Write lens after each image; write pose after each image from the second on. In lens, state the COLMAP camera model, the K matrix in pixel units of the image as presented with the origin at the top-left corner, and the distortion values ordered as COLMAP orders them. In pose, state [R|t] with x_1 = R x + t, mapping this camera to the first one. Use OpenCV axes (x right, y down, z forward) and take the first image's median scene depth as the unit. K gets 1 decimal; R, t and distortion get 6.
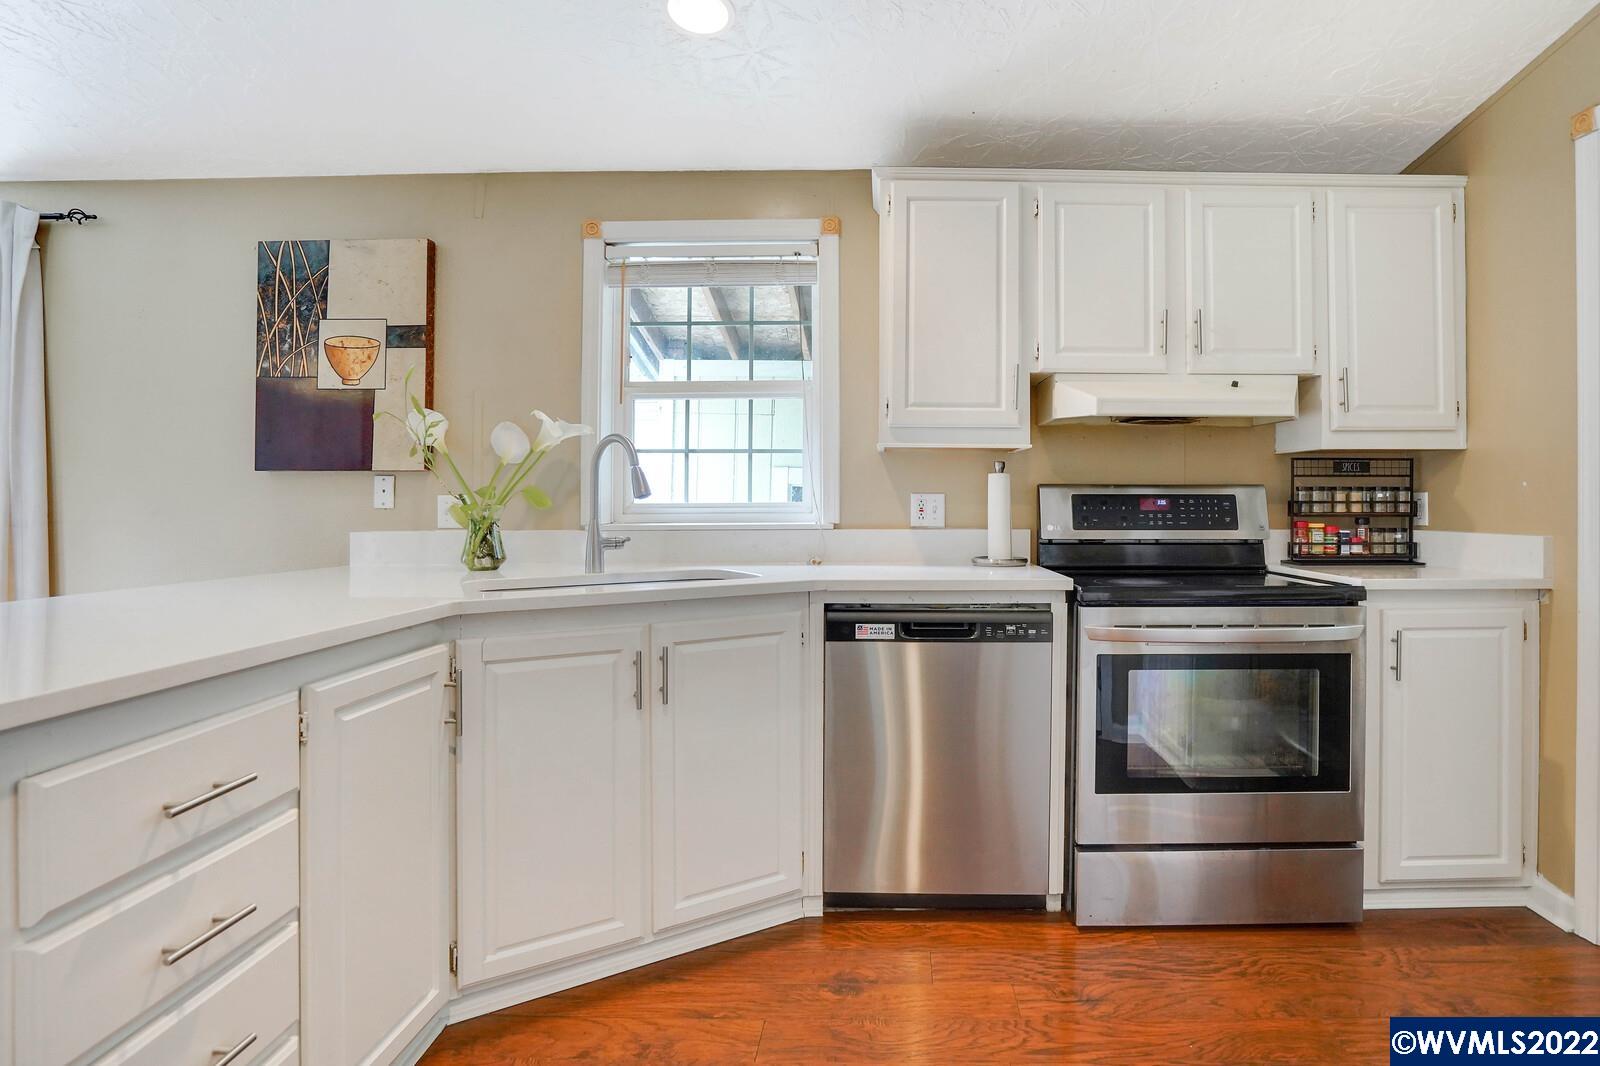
lens RADIAL K [[800.1, 0, 860.8], [0, 800.1, 500.2], [0, 0, 1]] dist [-0.078981, 0.040015]
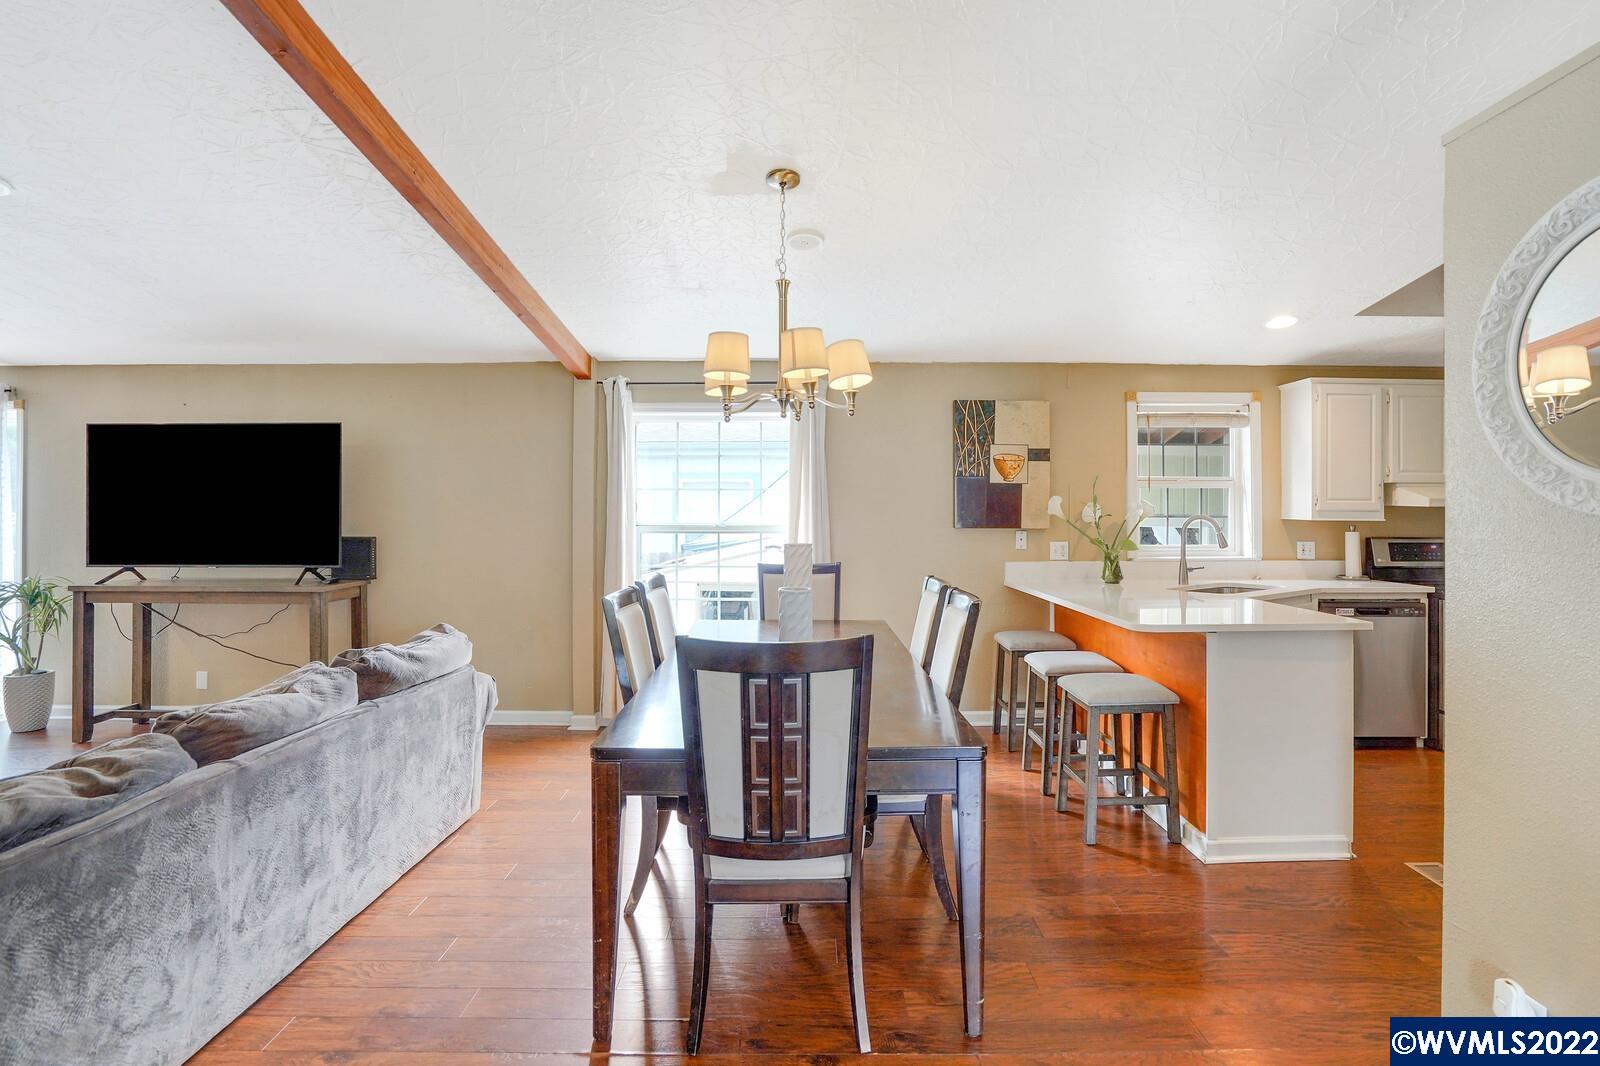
lens RADIAL K [[773.2, 0, 807.8], [0, 773.2, 496.3], [0, 0, 1]] dist [-0.069666, 0.020595]
pose [[0.999975, 0.005397, 0.004510, -1.129106], [-0.005323, 0.999854, -0.016266, -0.081398], [-0.004597, 0.016242, 0.999858, -0.781839]]
